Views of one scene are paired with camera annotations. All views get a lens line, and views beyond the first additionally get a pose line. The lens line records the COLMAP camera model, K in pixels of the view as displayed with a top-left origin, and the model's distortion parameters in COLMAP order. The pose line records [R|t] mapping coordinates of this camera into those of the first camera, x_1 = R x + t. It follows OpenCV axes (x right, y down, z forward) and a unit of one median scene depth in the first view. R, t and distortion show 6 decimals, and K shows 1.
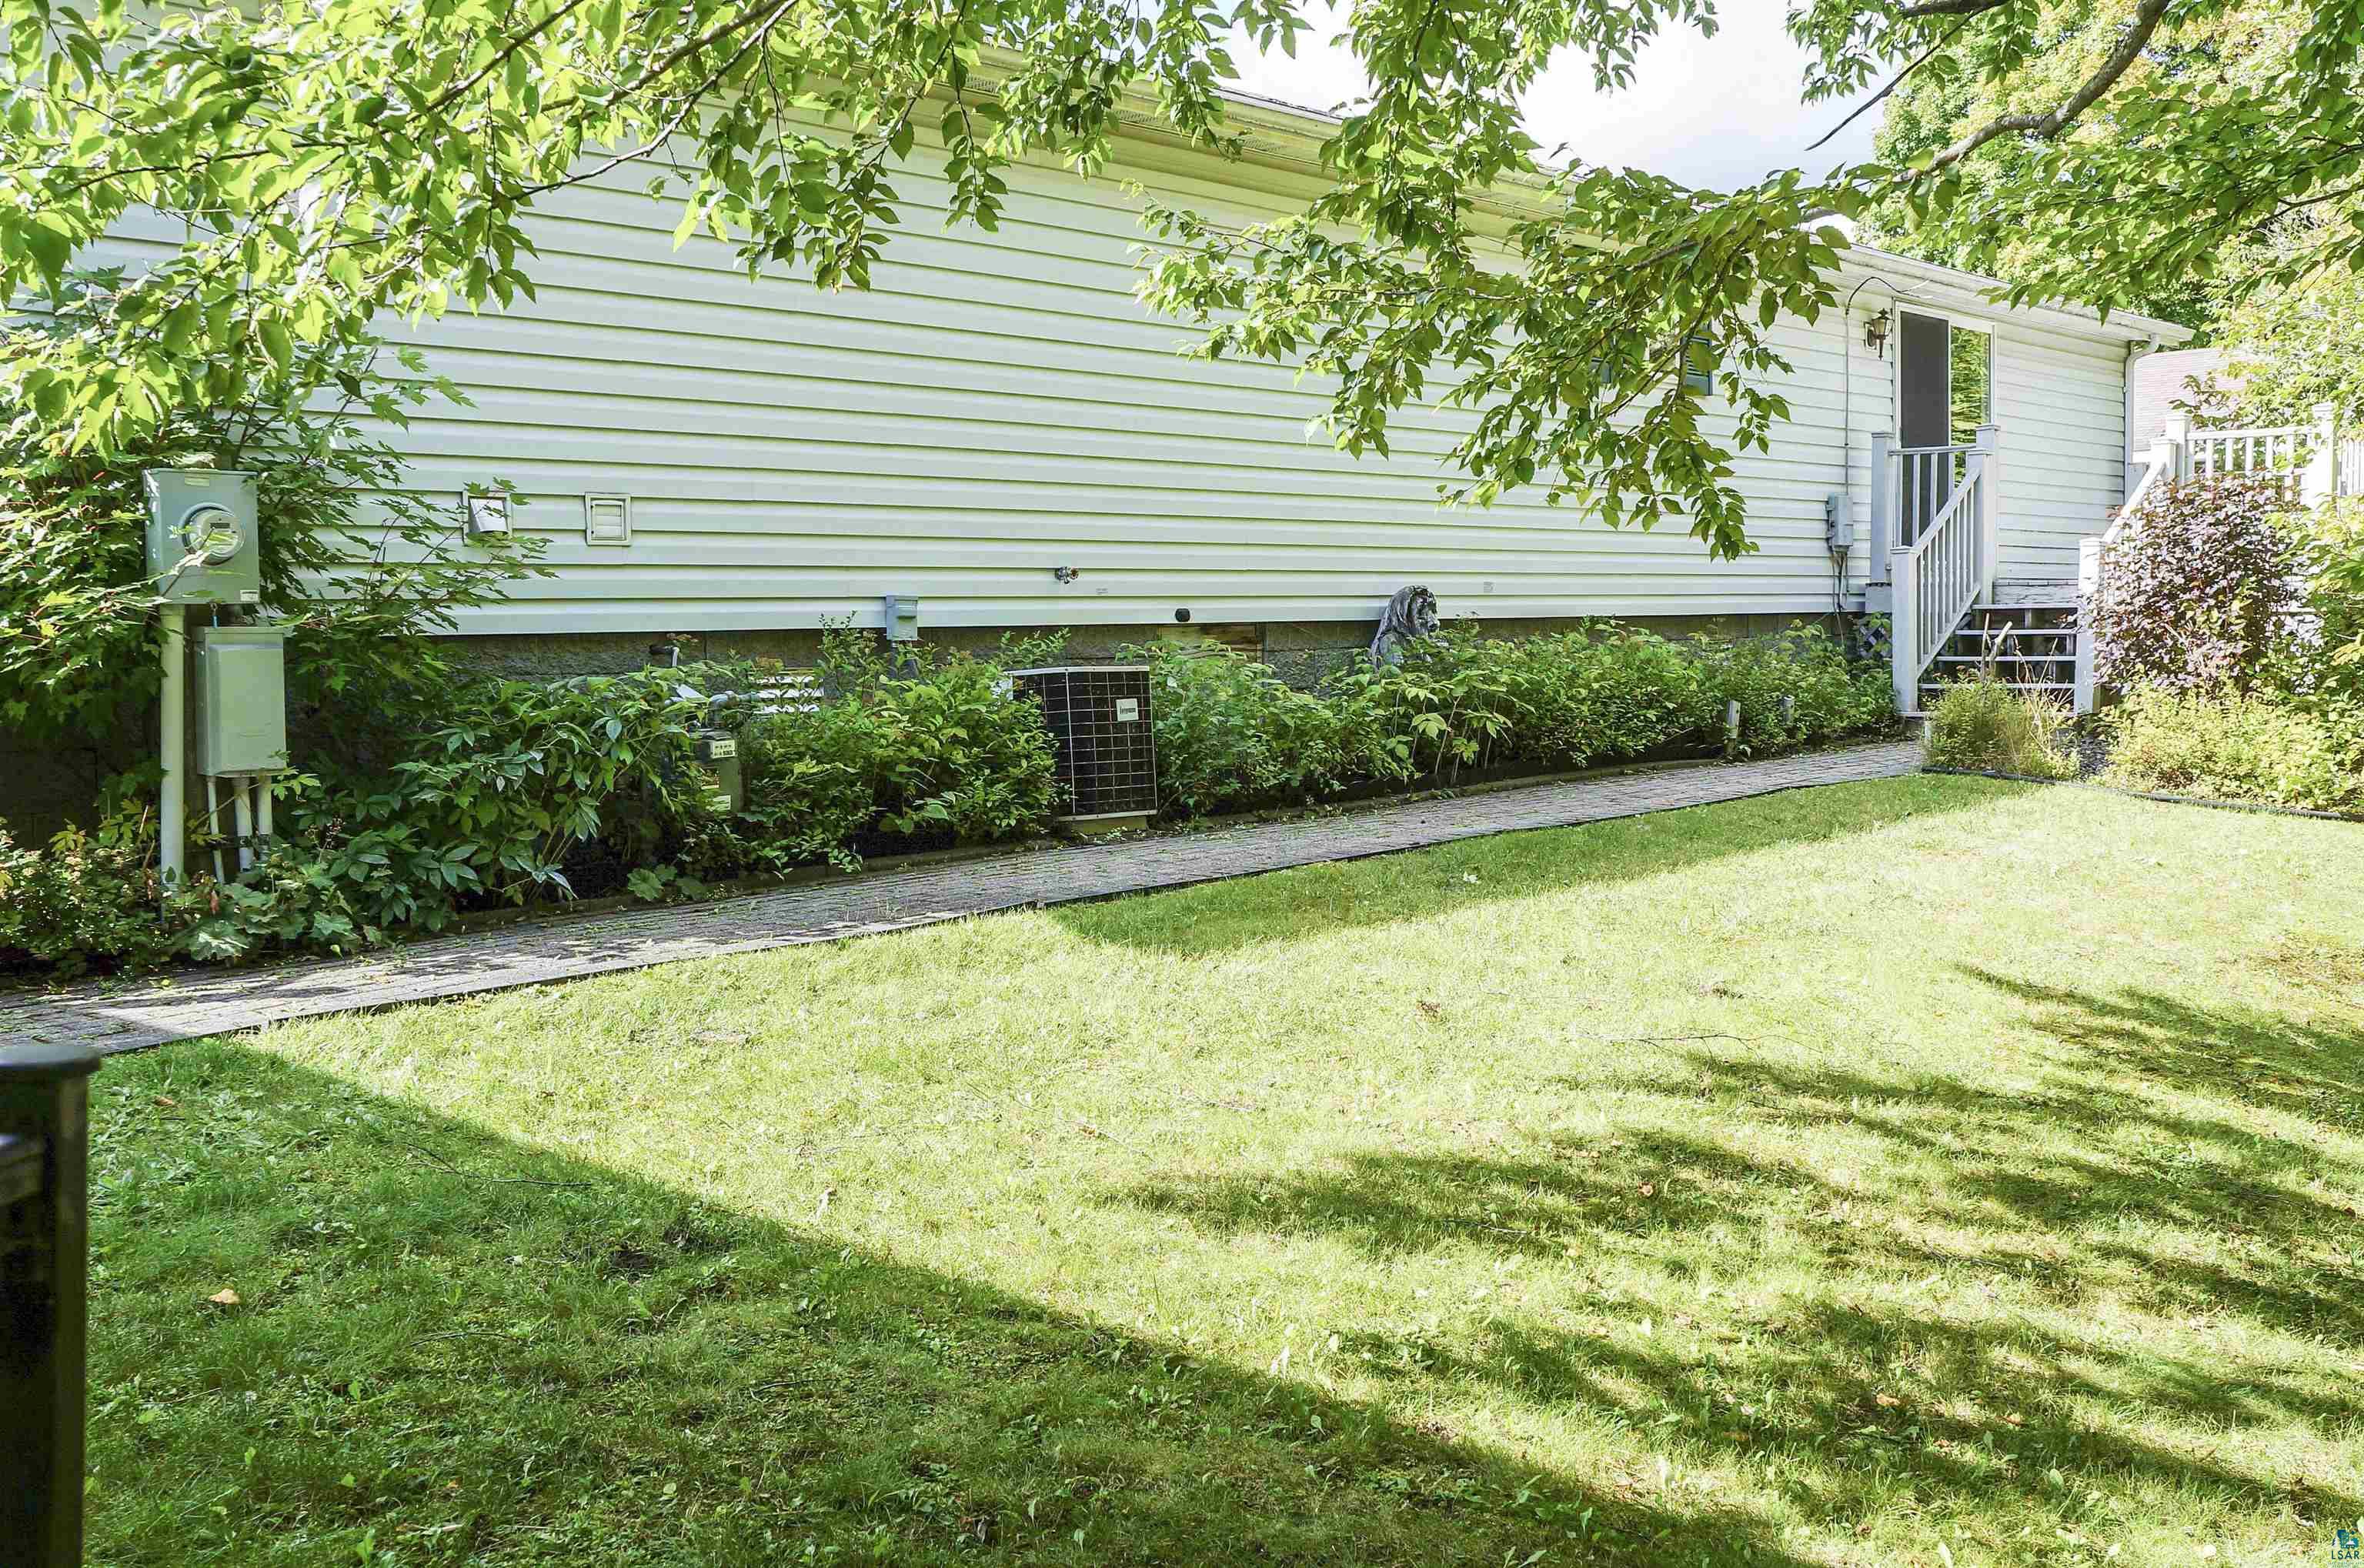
lens RADIAL K [[2348.5, 0, 1181.5], [0, 2348.5, 777.0], [0, 0, 1]] dist [0.033576, 0.000000]
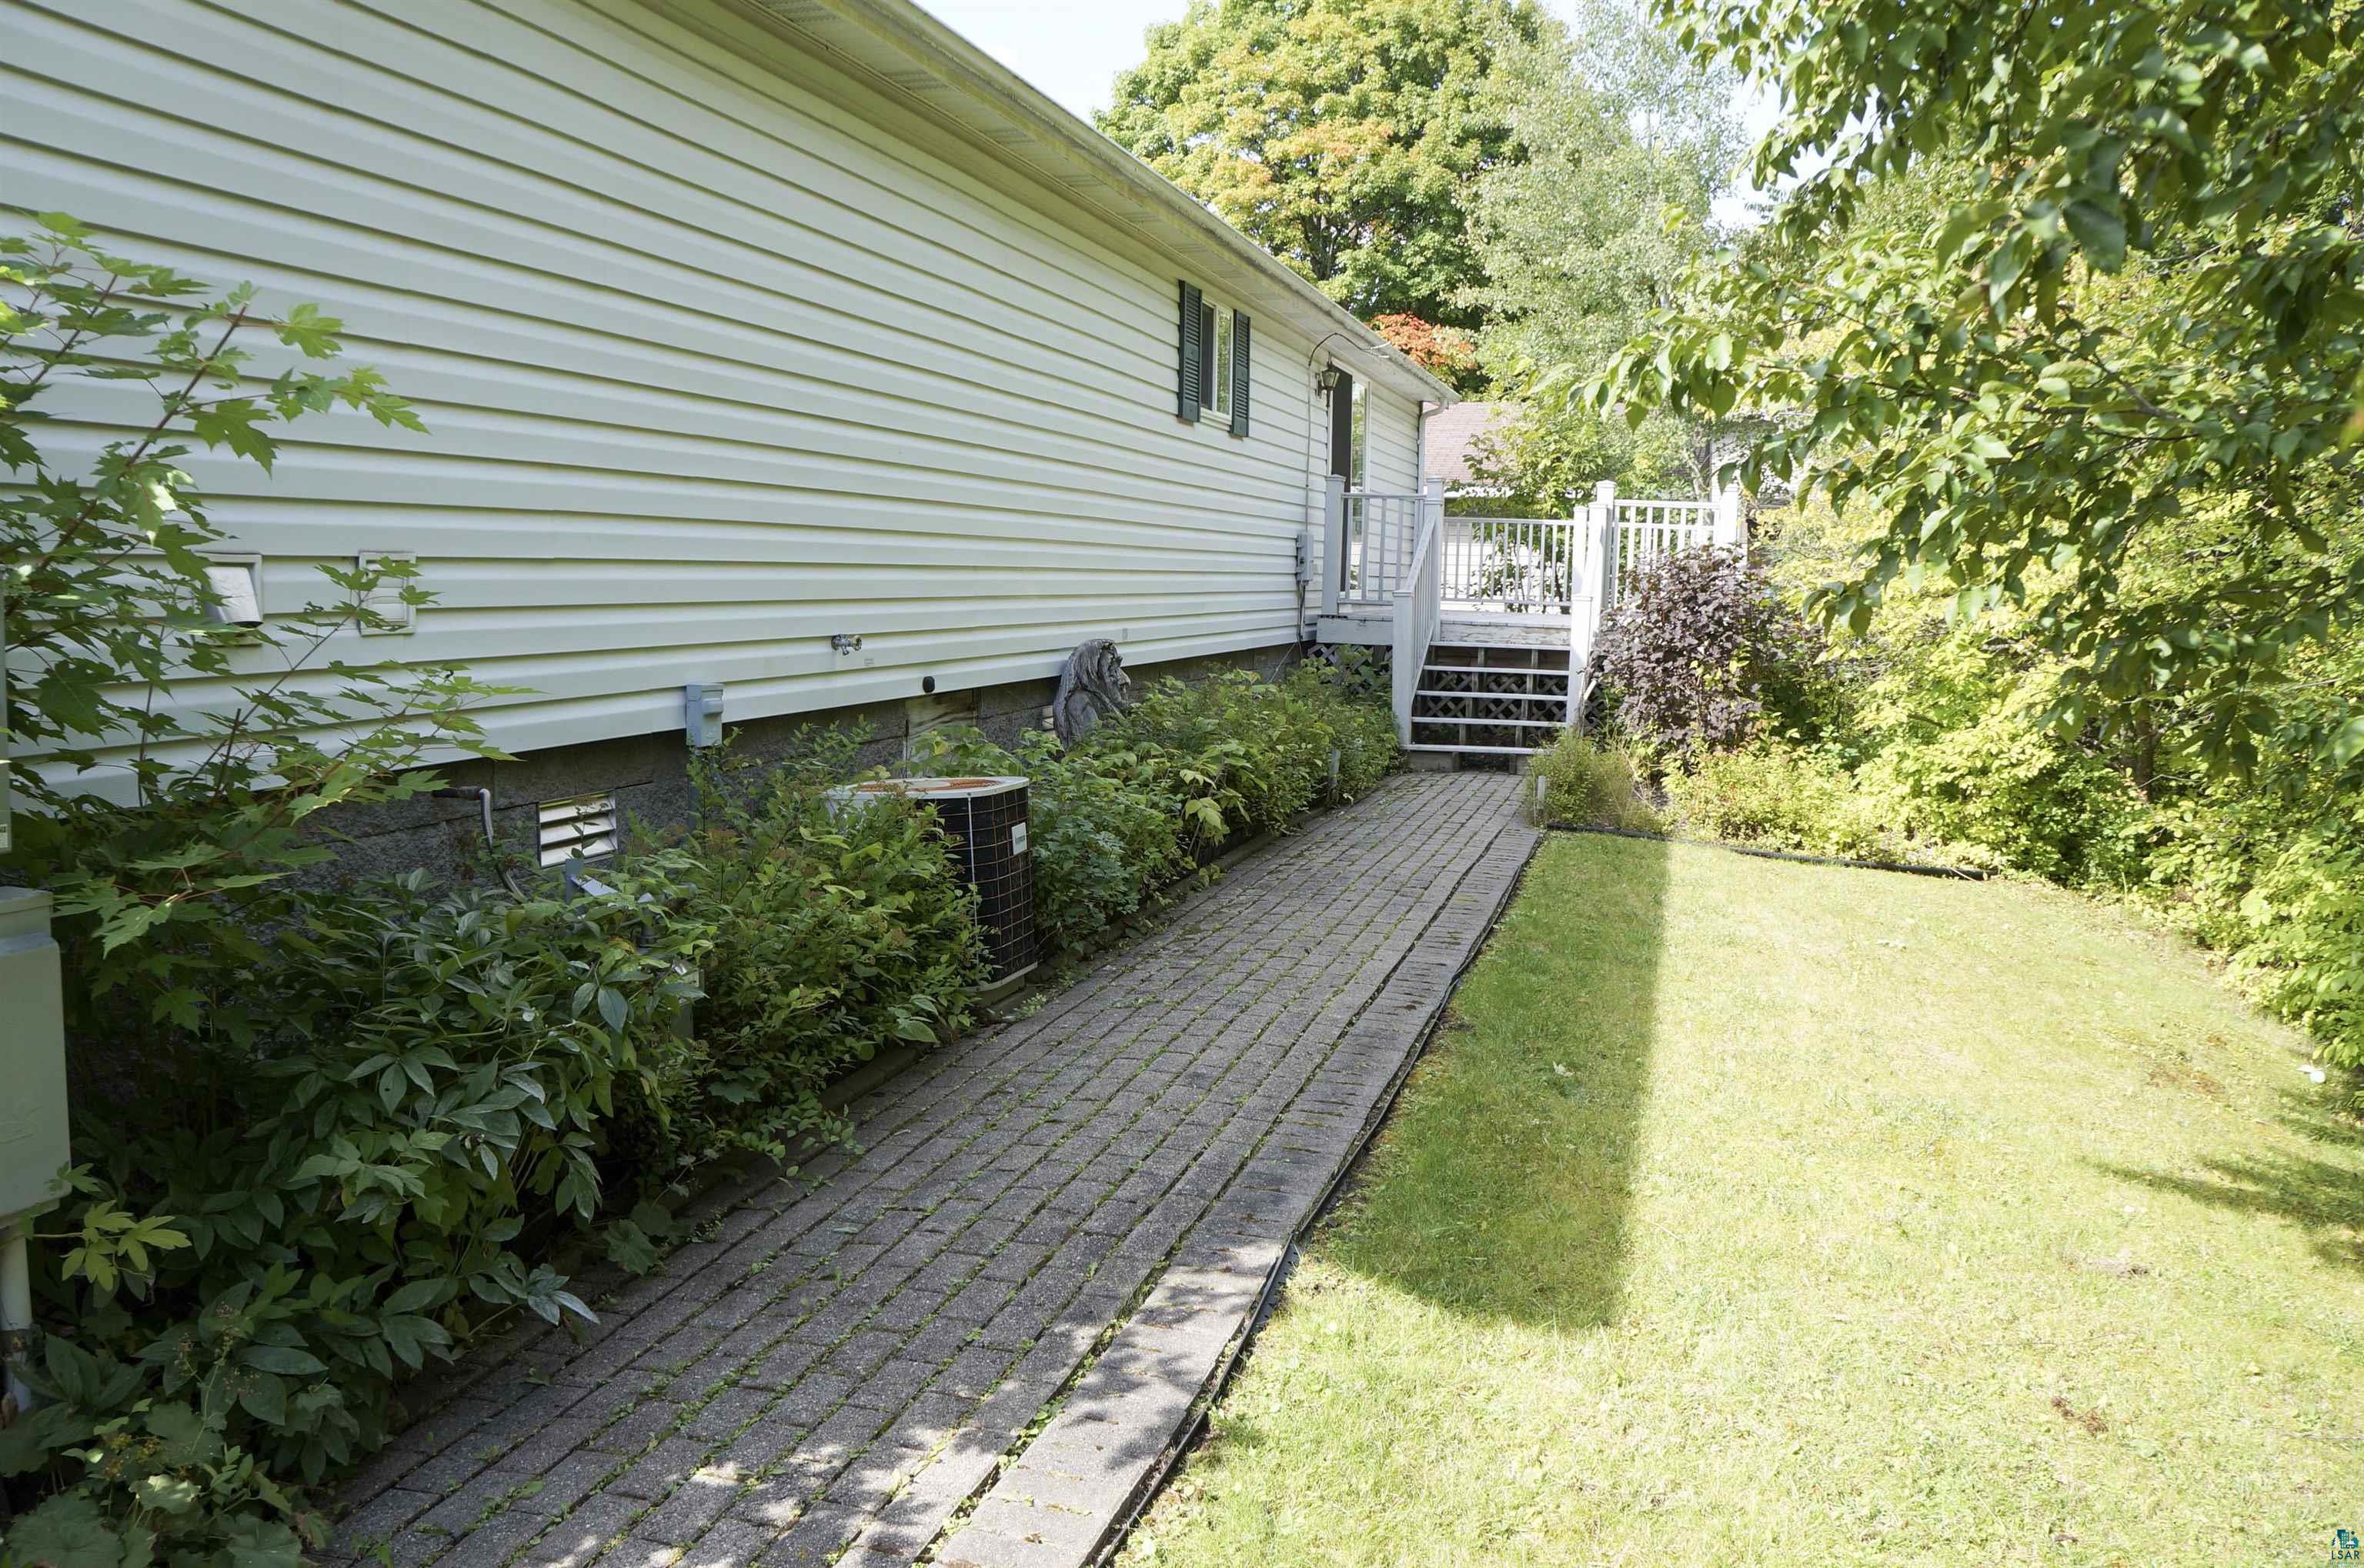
lens RADIAL K [[1894.2, 0, 1181.3], [0, 1894.2, 792.5], [0, 0, 1]] dist [-0.042312, 0.001598]
pose [[0.897154, -0.018185, 0.441344, -0.215616], [-0.004638, 0.998709, 0.050578, -0.065041], [-0.441694, -0.047423, 0.895911, 0.360118]]
